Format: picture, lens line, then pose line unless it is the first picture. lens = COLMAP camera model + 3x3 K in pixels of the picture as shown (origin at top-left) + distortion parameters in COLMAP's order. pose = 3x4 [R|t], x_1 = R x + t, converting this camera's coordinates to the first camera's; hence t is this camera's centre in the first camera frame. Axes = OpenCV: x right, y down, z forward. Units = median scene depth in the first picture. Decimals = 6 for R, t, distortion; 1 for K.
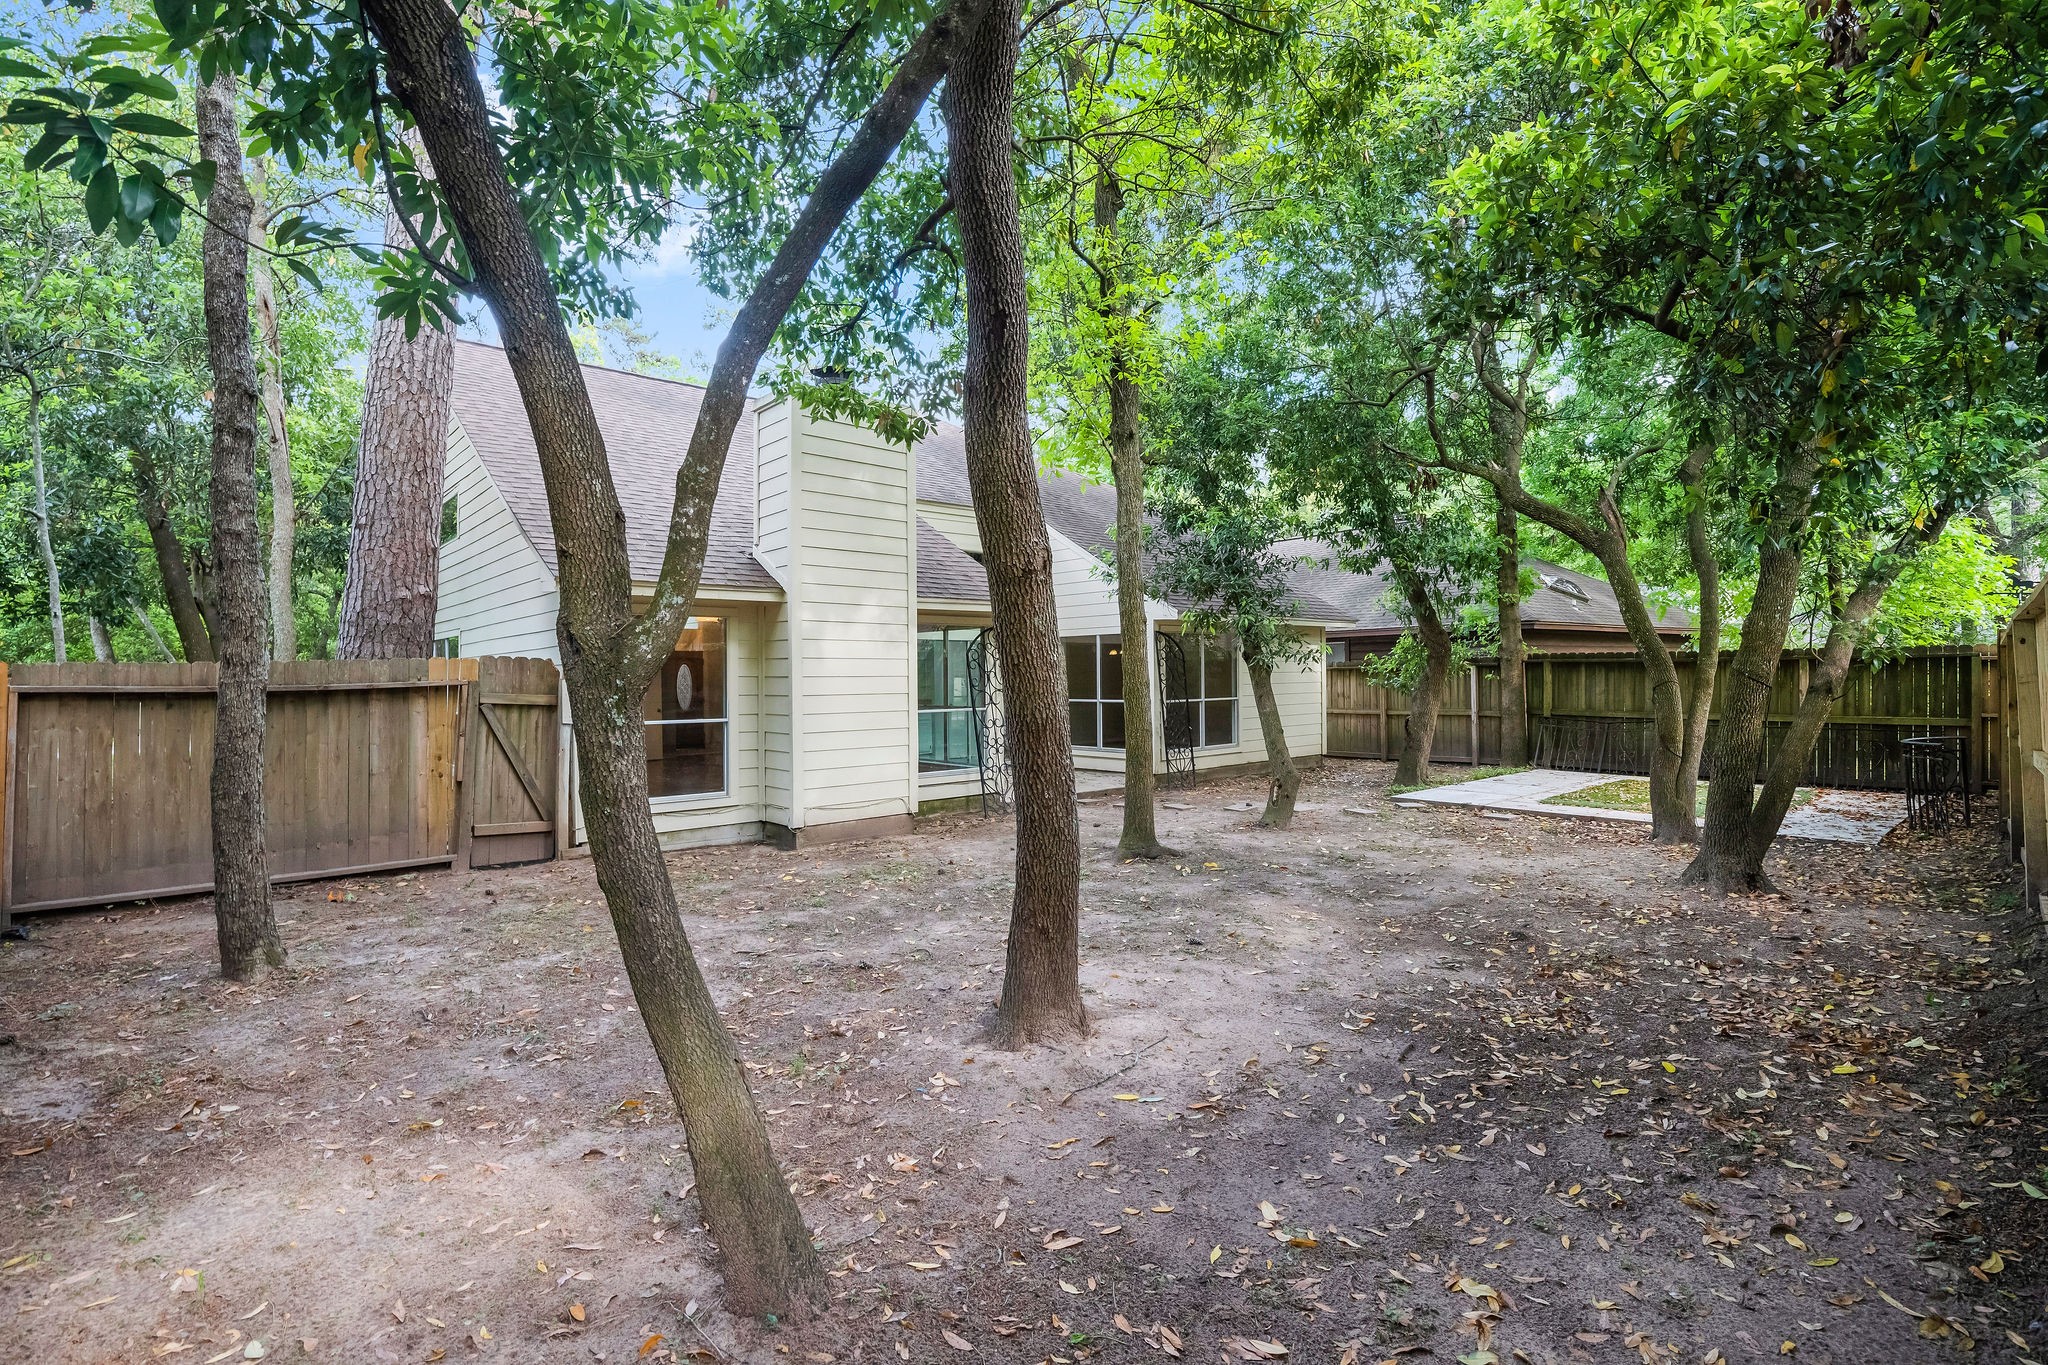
lens RADIAL K [[969.6, 0, 1023.0], [0, 969.6, 676.5], [0, 0, 1]] dist [-0.018761, 0.004639]
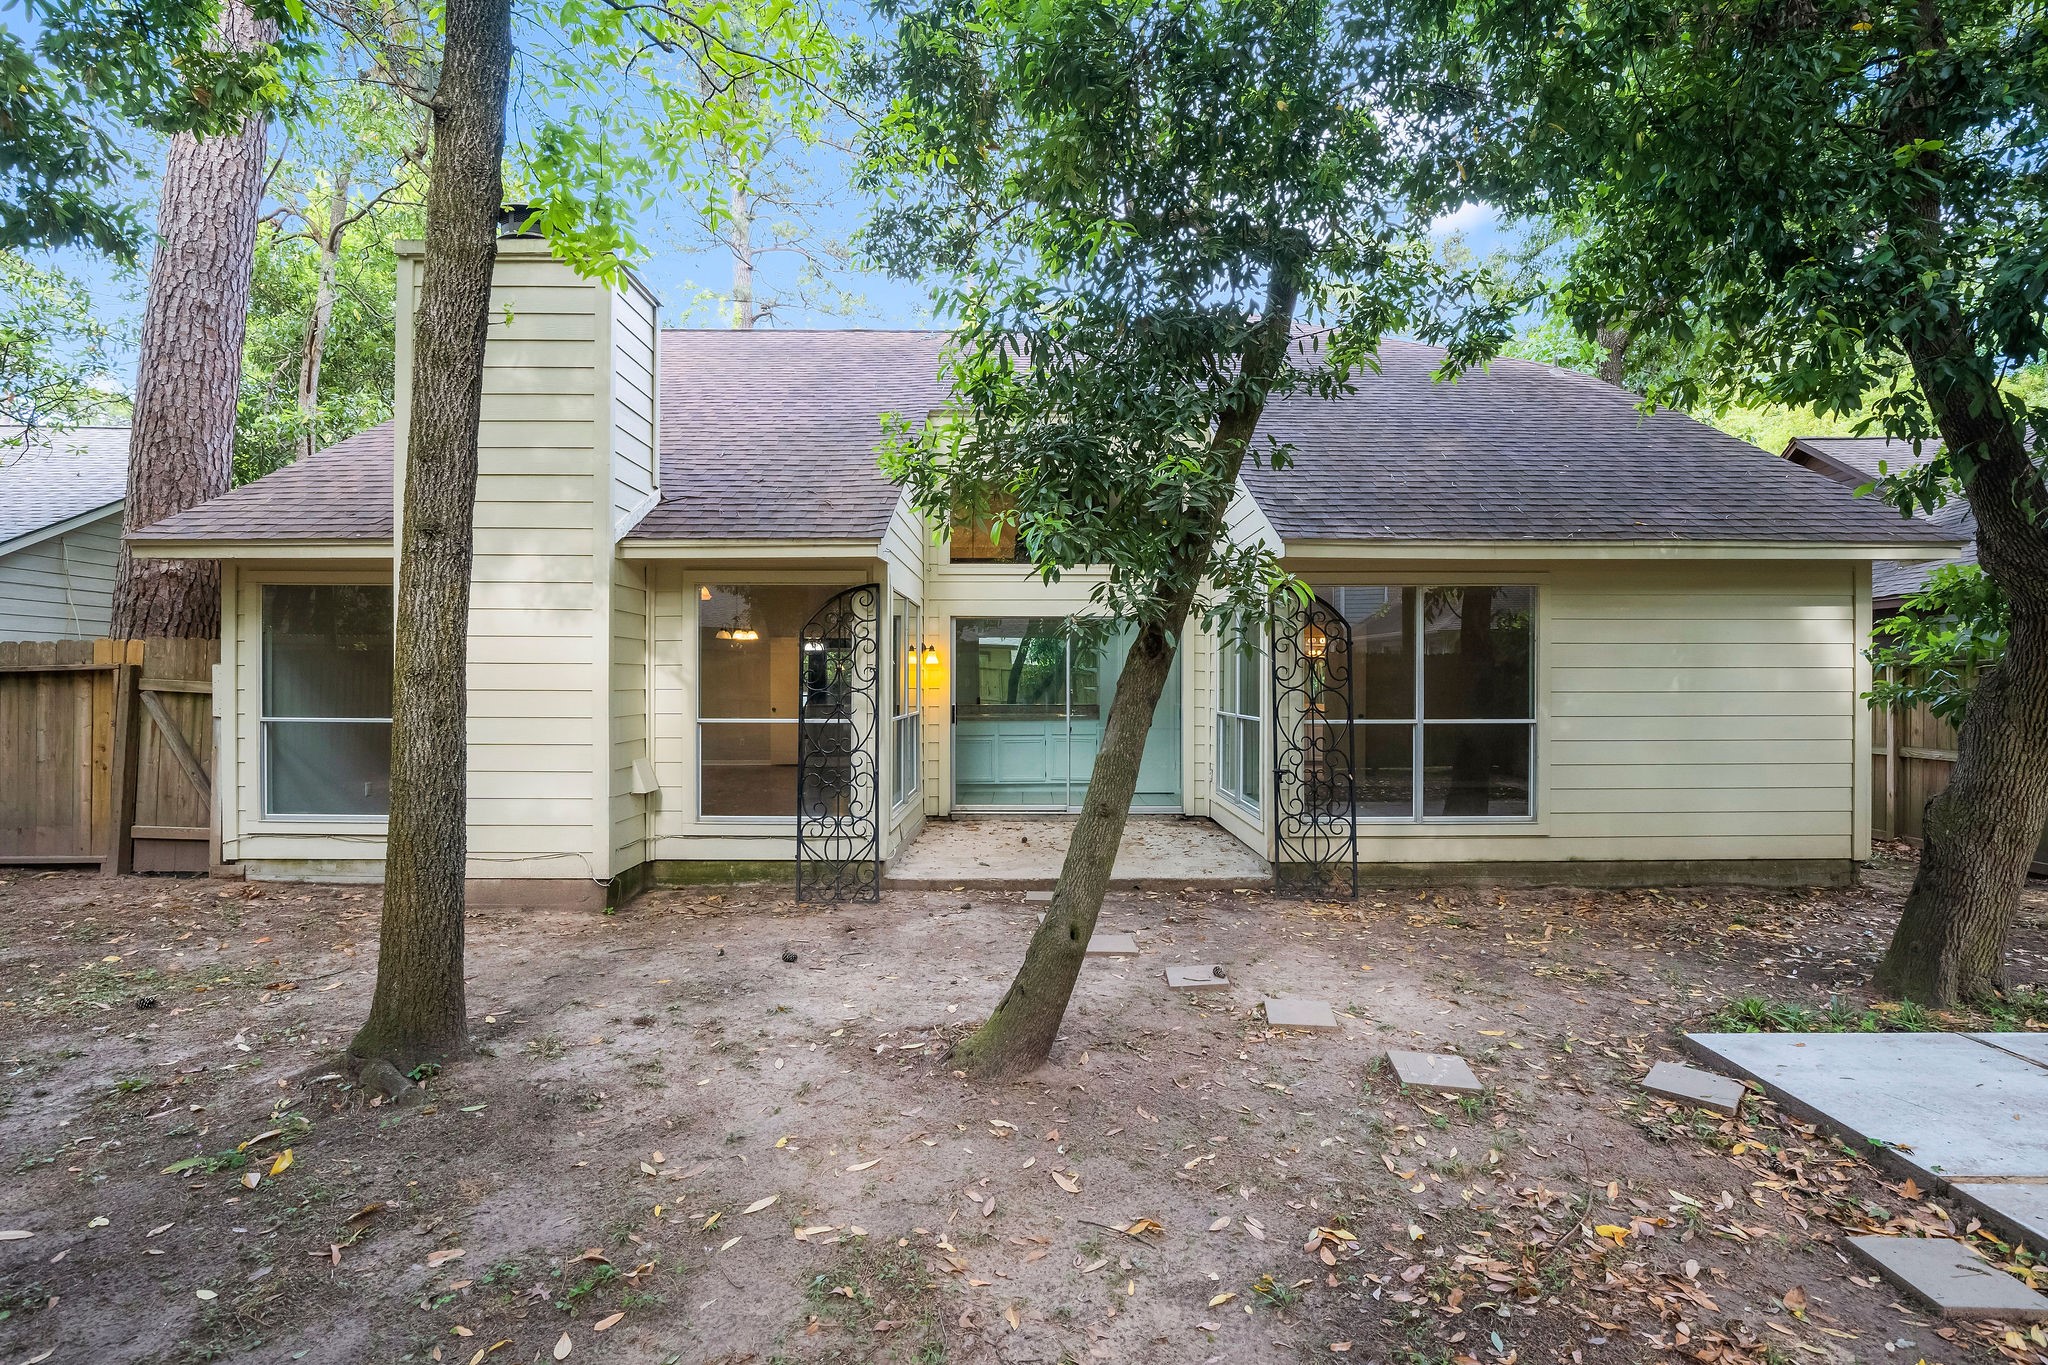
lens RADIAL K [[969.6, 0, 1025.7], [0, 969.6, 680.2], [0, 0, 1]] dist [-0.018761, 0.004639]
pose [[0.752687, 0.008710, -0.658321, 0.620645], [-0.011756, 0.999931, -0.000211, 0.009031], [0.658273, 0.007898, 0.752738, 0.850576]]
